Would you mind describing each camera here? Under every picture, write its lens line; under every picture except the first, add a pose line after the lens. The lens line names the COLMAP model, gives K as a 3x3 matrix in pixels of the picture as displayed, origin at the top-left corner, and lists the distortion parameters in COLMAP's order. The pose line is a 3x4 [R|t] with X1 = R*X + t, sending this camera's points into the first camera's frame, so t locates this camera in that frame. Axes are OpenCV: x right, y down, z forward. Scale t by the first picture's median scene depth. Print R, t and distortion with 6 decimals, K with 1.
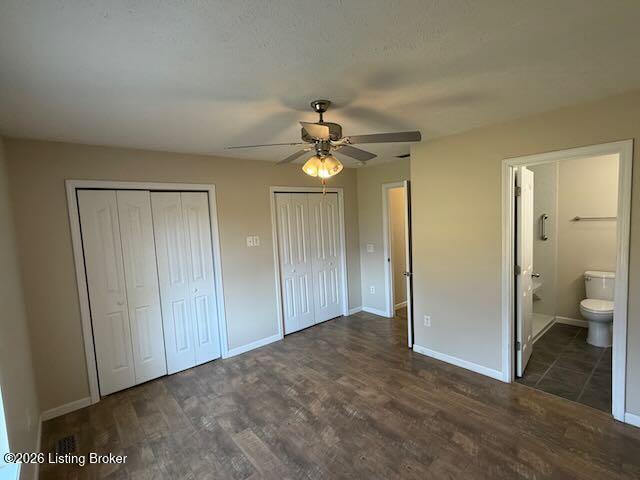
lens RADIAL K [[306.8, 0, 319.7], [0, 306.8, 240.5], [0, 0, 1]] dist [0.003076, 0.001084]
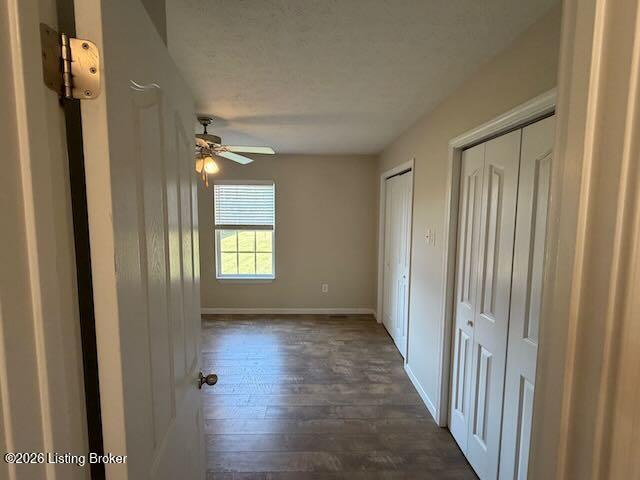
lens RADIAL K [[306.8, 0, 317.8], [0, 306.8, 242.4], [0, 0, 1]] dist [0.003076, 0.001084]
pose [[-0.625873, 0.128240, -0.769309, 0.546749], [-0.035243, 0.980731, 0.192156, -0.131301], [0.779128, 0.147378, -0.609294, 1.568382]]
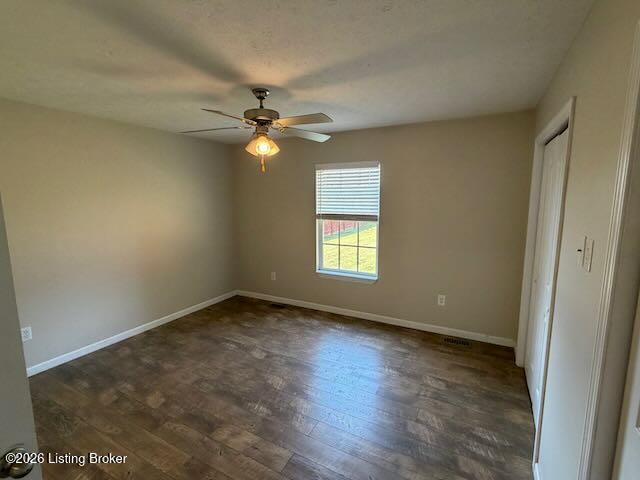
lens RADIAL K [[306.8, 0, 321.1], [0, 306.8, 240.6], [0, 0, 1]] dist [0.003076, 0.001084]
pose [[-0.928210, 0.108302, -0.355946, 0.178467], [0.024716, 0.972532, 0.231454, -0.112168], [0.371236, 0.206041, -0.905390, 1.531427]]
